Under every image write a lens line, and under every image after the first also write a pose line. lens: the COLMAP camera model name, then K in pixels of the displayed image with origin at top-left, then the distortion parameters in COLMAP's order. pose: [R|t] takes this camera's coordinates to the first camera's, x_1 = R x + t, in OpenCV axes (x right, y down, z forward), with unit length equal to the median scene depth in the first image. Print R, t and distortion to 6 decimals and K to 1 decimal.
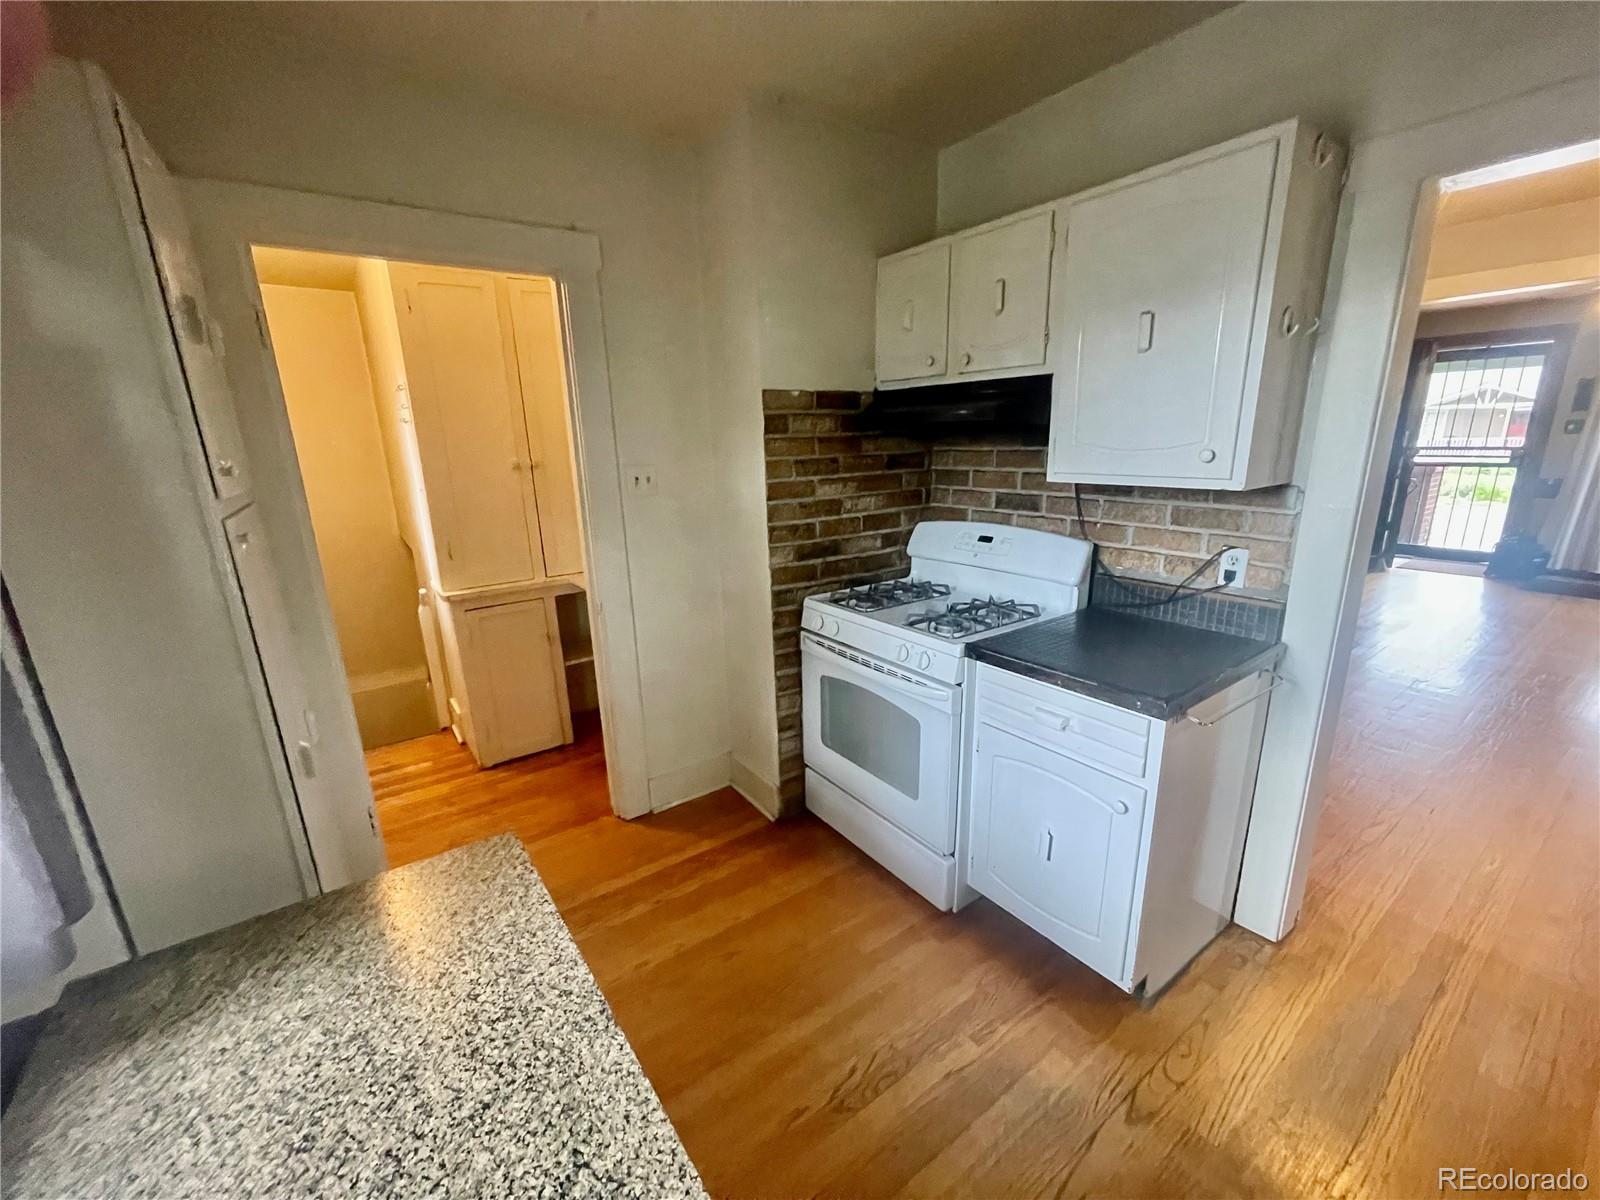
lens RADIAL K [[656.4, 0, 800.0], [0, 656.4, 600.0], [0, 0, 1]] dist [-0.001154, -0.000044]
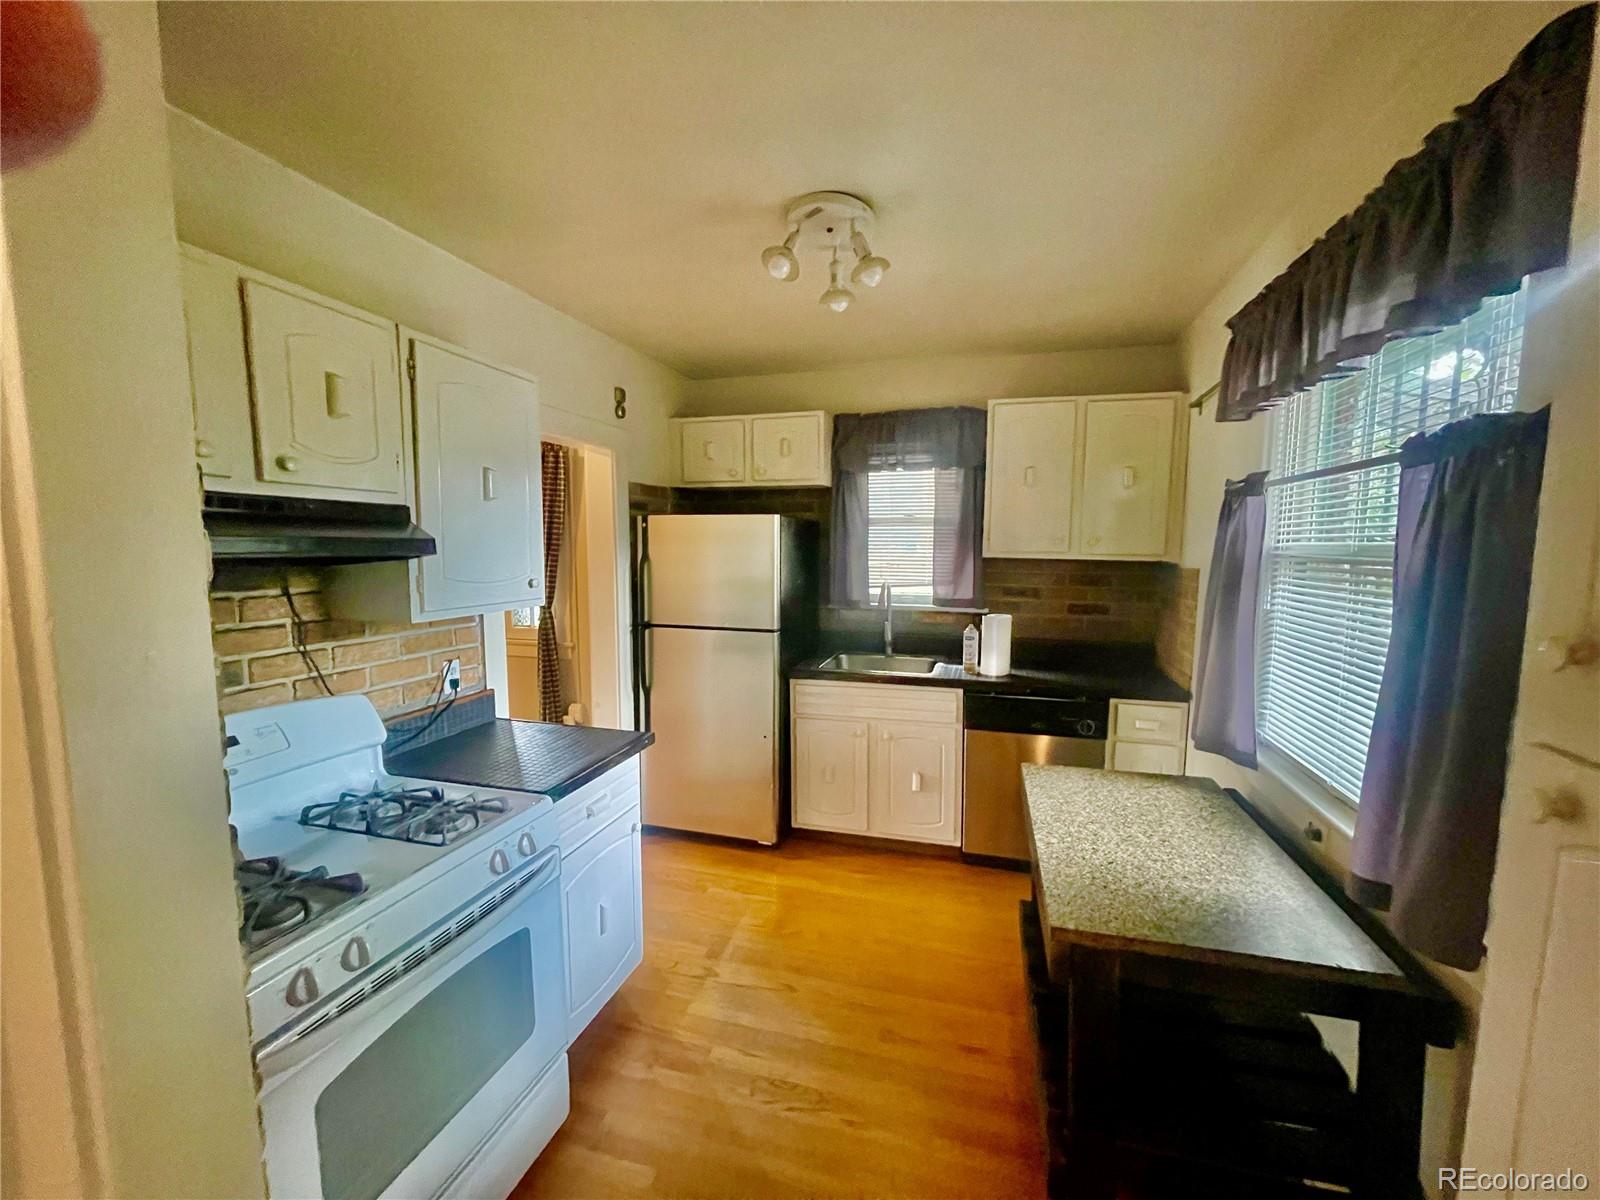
lens RADIAL K [[656.4, 0, 800.0], [0, 656.4, 600.0], [0, 0, 1]] dist [-0.001154, -0.000044]
pose [[-0.620869, -0.045599, 0.782587, -0.624048], [0.204172, 0.954446, 0.217594, -0.295980], [-0.756859, 0.294879, -0.583276, 1.112536]]
